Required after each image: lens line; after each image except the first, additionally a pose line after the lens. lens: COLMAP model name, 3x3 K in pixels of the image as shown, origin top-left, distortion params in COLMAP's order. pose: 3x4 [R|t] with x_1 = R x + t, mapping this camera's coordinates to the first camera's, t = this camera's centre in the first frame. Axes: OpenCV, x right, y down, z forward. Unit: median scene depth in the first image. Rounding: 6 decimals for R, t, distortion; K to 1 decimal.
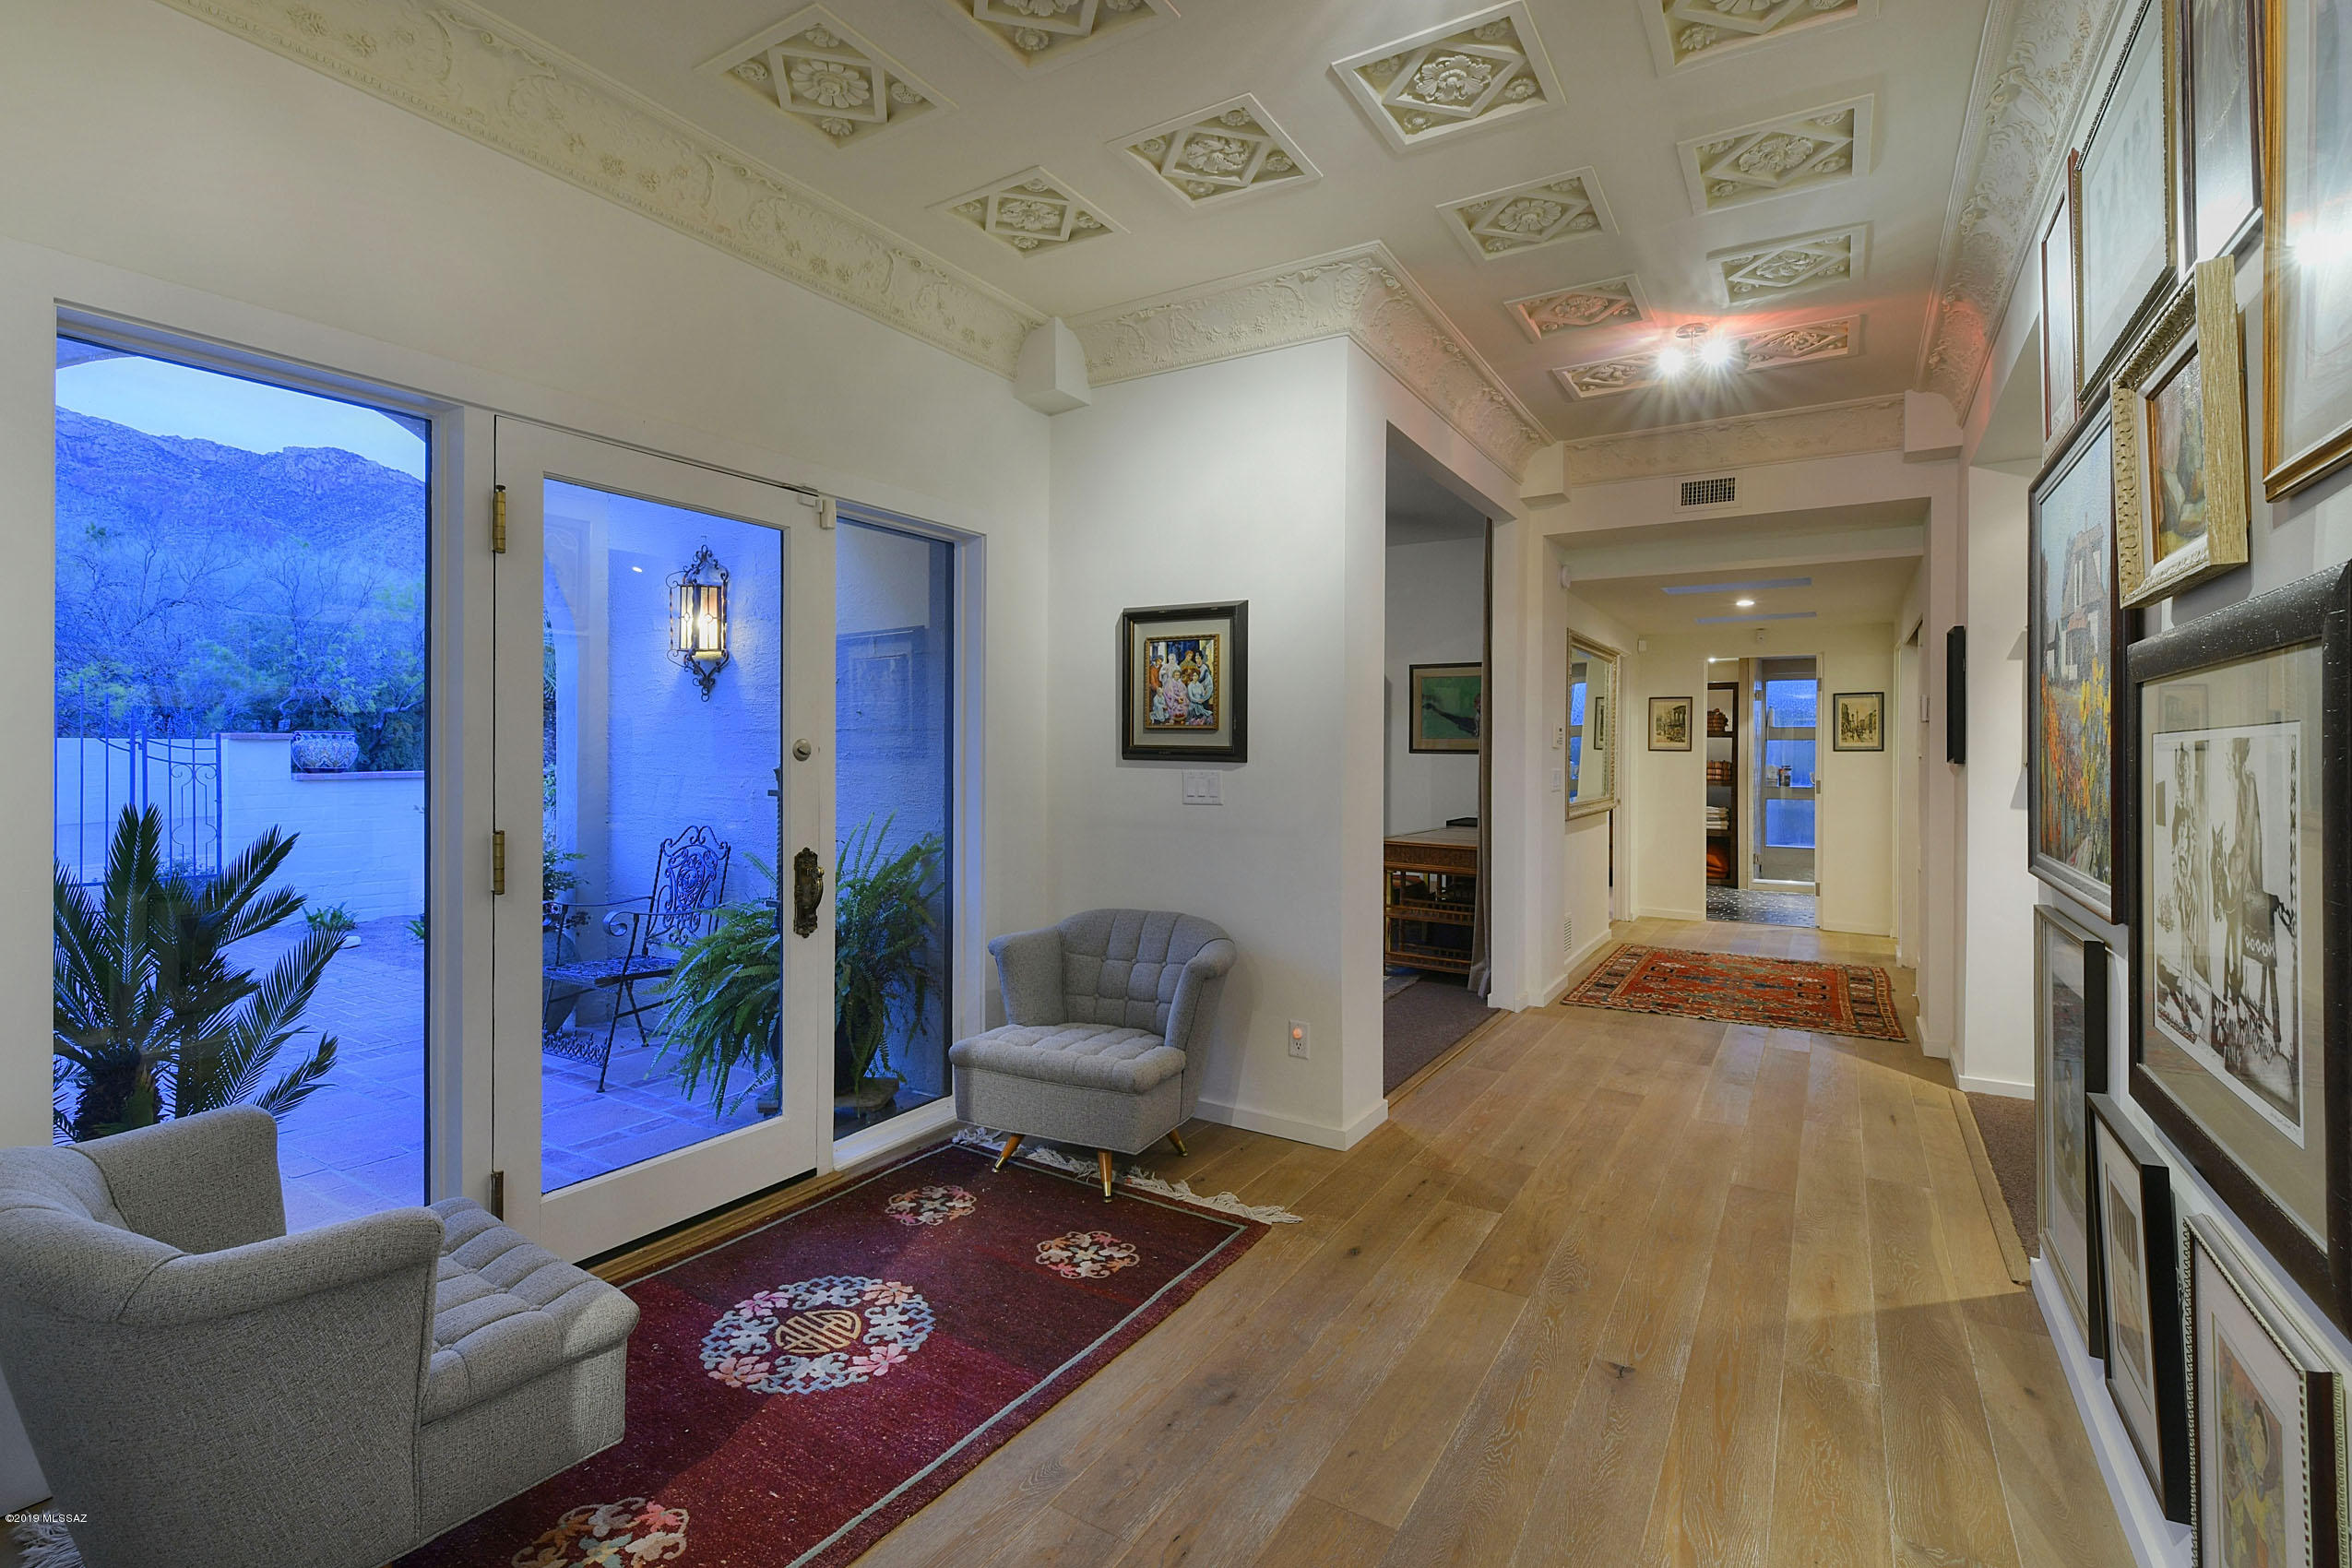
lens RADIAL K [[1052.1, 0, 1229.8], [0, 1052.1, 767.6], [0, 0, 1]] dist [-0.001489, -0.008590]
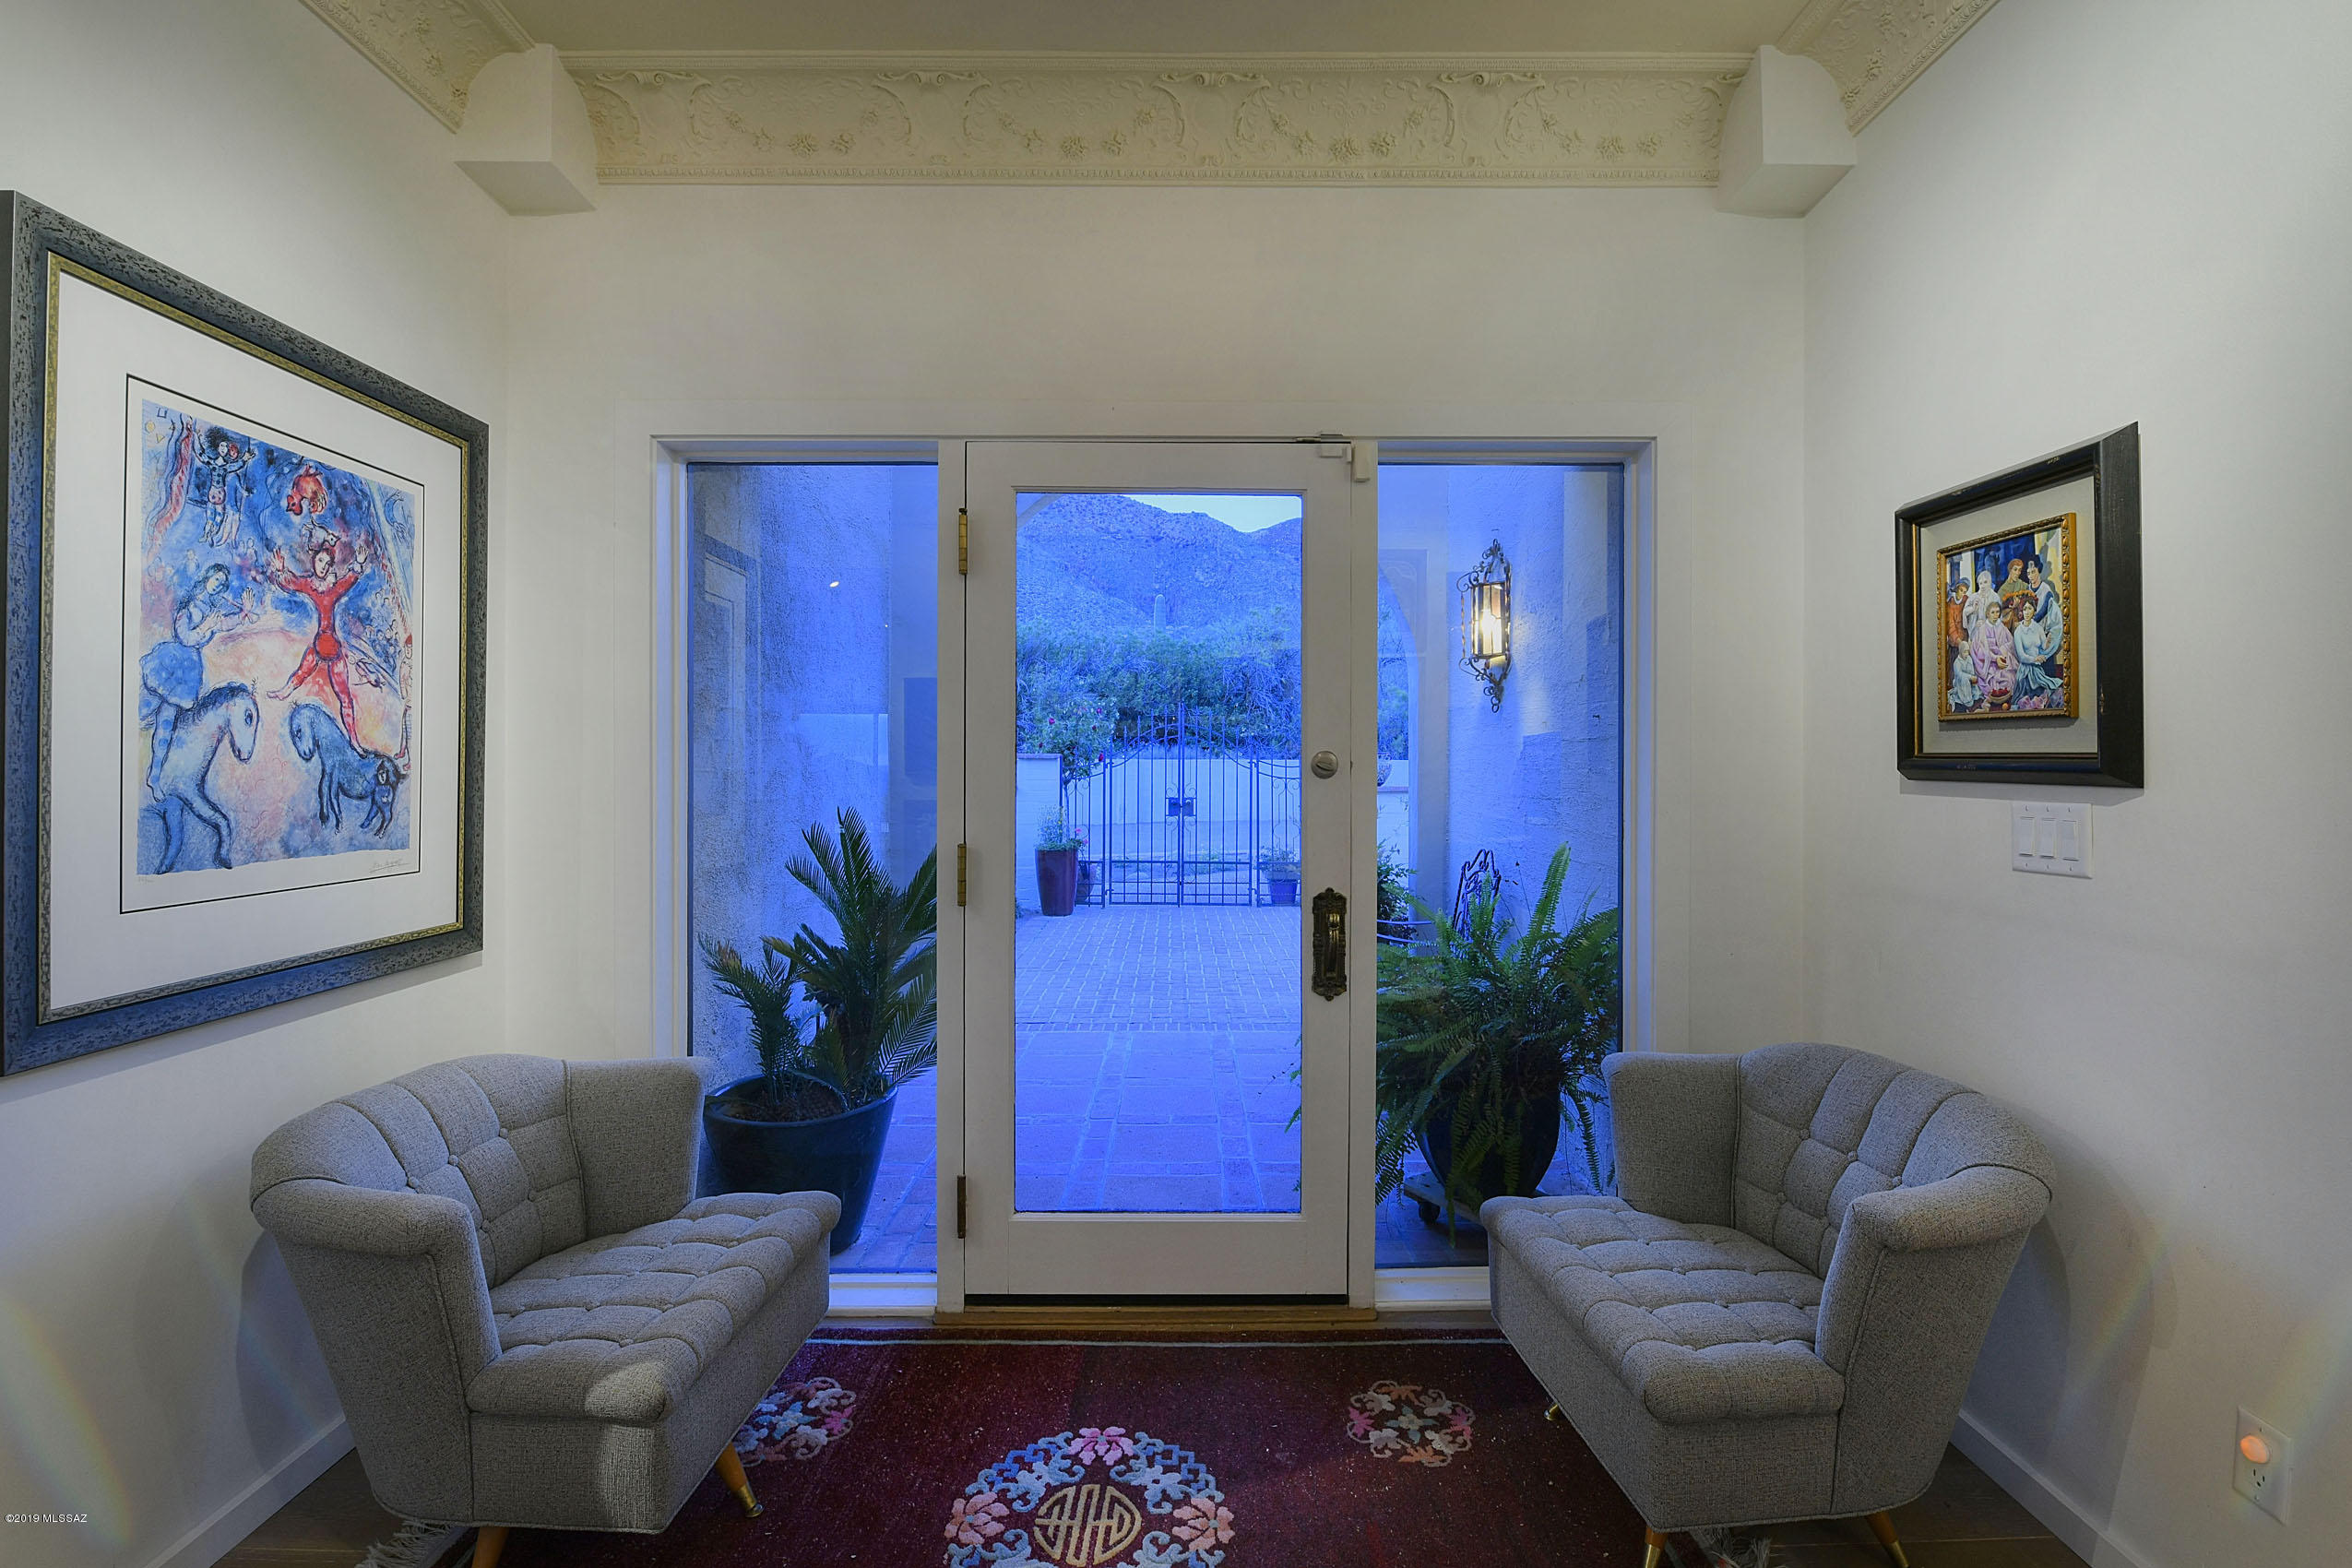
lens RADIAL K [[1052.1, 0, 1181.9], [0, 1052.1, 777.9], [0, 0, 1]] dist [-0.001489, -0.008590]
pose [[0.505697, 0.004516, -0.862700, 0.190574], [-0.009767, 0.999952, -0.000491, -0.004665], [0.862656, 0.008674, 0.505716, 0.421182]]
